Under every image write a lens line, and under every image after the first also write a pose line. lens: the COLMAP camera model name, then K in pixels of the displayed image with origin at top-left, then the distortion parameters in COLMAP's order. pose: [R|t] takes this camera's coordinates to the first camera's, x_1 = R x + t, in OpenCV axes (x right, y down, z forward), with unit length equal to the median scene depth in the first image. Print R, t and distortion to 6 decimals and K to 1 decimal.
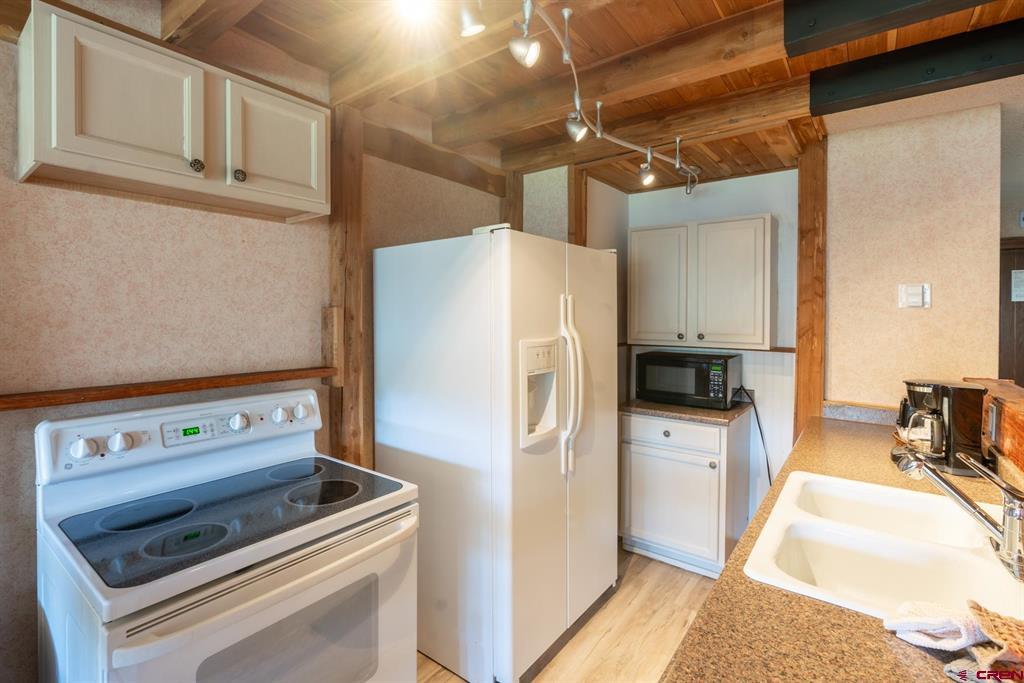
lens RADIAL K [[474.4, 0, 500.5], [0, 474.4, 323.3], [0, 0, 1]] dist [-0.020602, 0.001325]
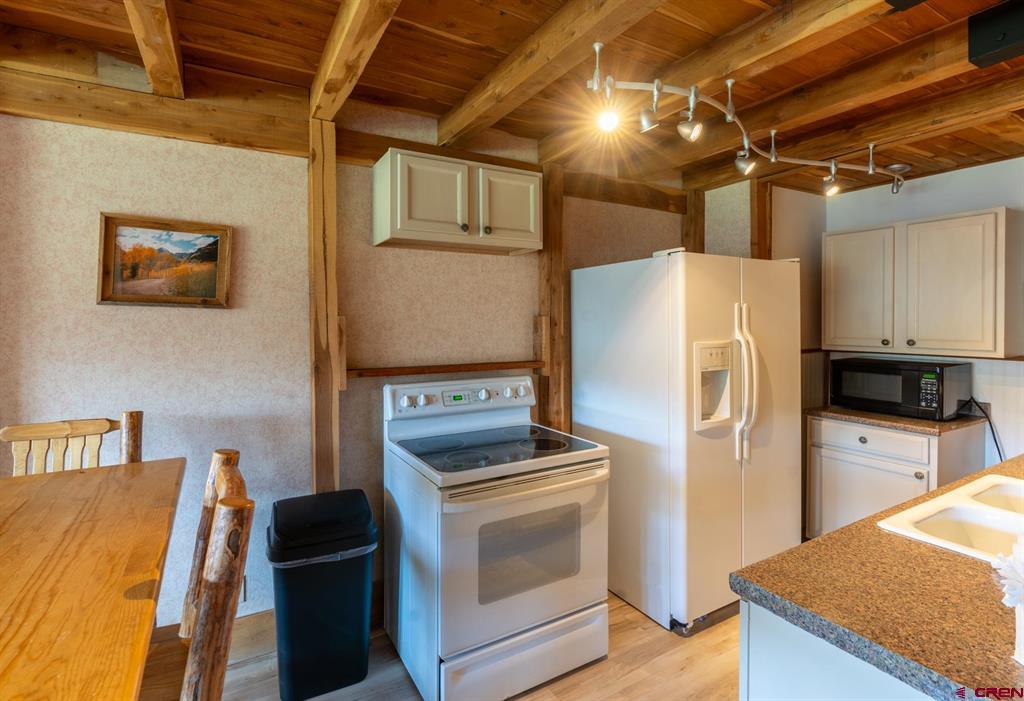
lens RADIAL K [[476.8, 0, 472.1], [0, 476.8, 325.1], [0, 0, 1]] dist [-0.003111, 0.000937]
pose [[0.907442, -0.001906, -0.420173, 0.037467], [-0.001669, 0.999965, -0.008141, 0.002796], [0.420174, 0.008089, 0.907407, -0.347034]]
